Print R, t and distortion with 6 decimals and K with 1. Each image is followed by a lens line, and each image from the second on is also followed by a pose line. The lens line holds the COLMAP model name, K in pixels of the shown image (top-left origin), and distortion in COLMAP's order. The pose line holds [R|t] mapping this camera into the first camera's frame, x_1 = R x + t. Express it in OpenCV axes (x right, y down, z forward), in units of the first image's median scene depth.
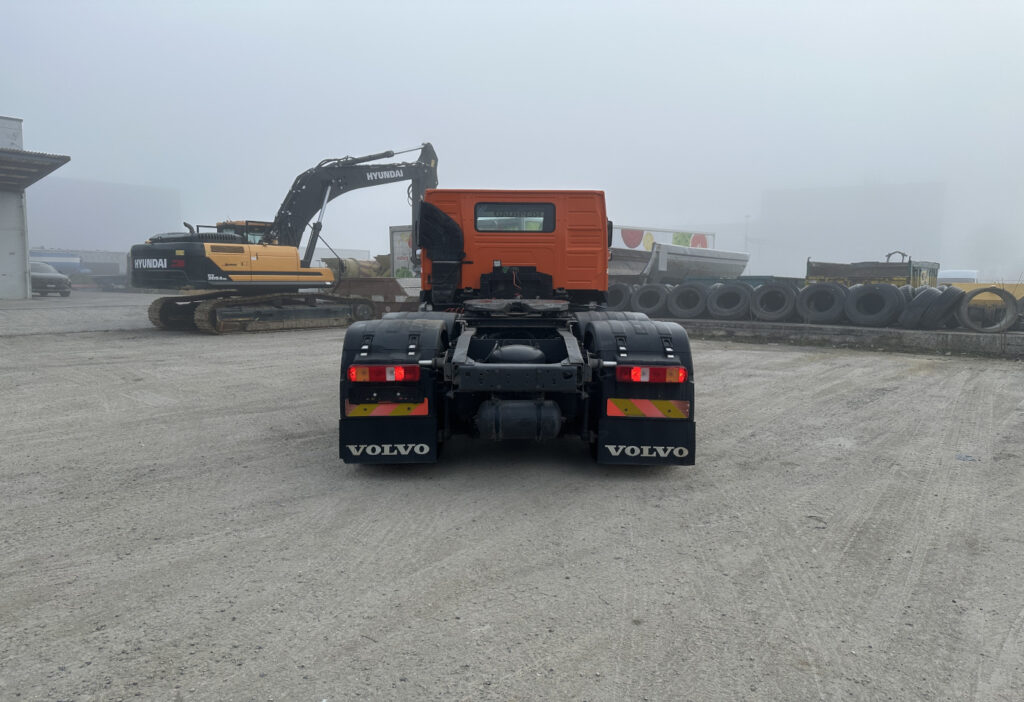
lens RADIAL K [[720.6, 0, 496.9], [0, 720.6, 349.8], [0, 0, 1]] dist [0.032382, -0.043411]
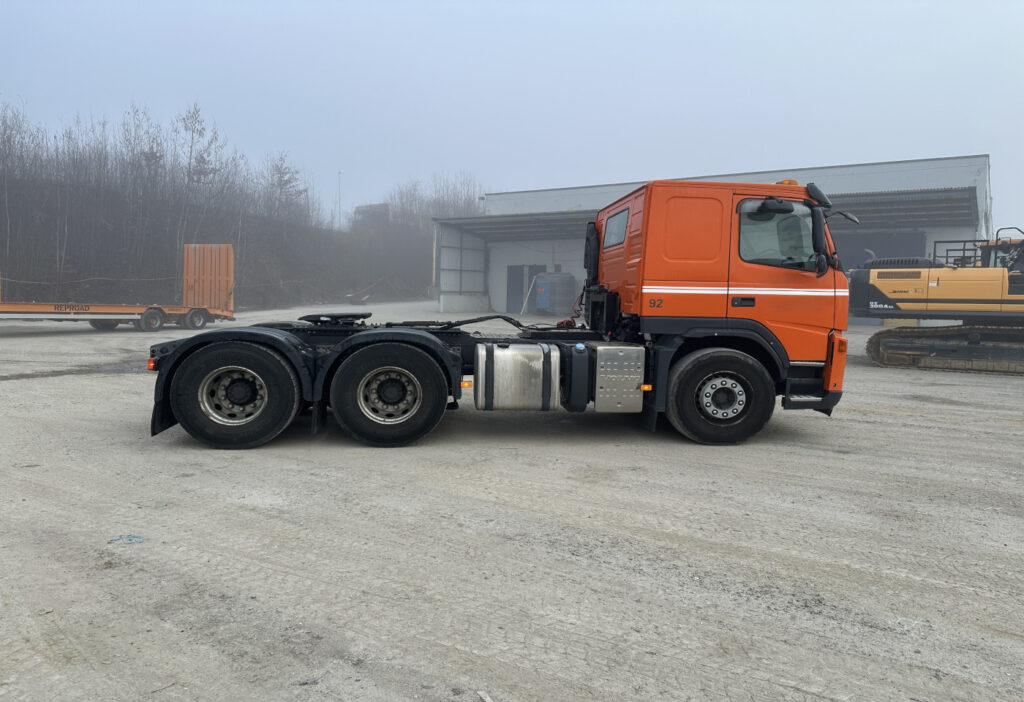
lens RADIAL K [[720.6, 0, 515.8], [0, 720.6, 349.6], [0, 0, 1]] dist [0.032382, -0.043411]
pose [[0.073553, 0.060294, -0.995467, 0.849569], [-0.110023, 0.992568, 0.051989, -0.066707], [0.991204, 0.105701, 0.079640, 0.766779]]
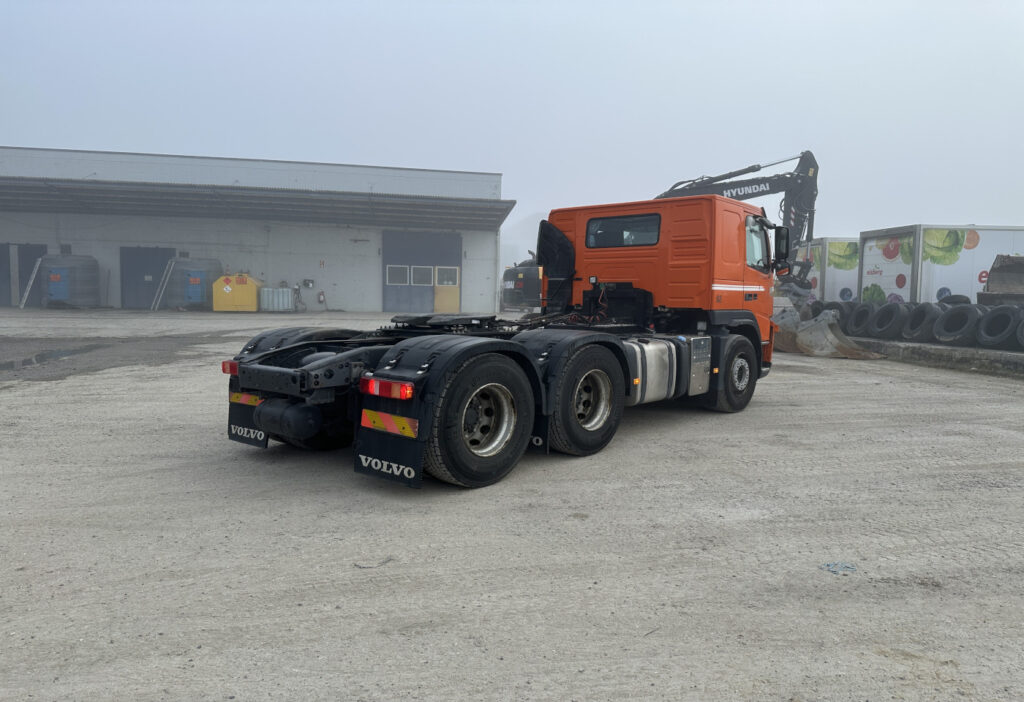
lens RADIAL K [[720.6, 0, 528.7], [0, 720.6, 335.8], [0, 0, 1]] dist [0.032382, -0.043411]
pose [[0.760591, 0.036035, -0.648230, 0.551171], [-0.067723, 0.997415, -0.024016, -0.015121], [0.645689, 0.062166, 0.761066, 0.204393]]
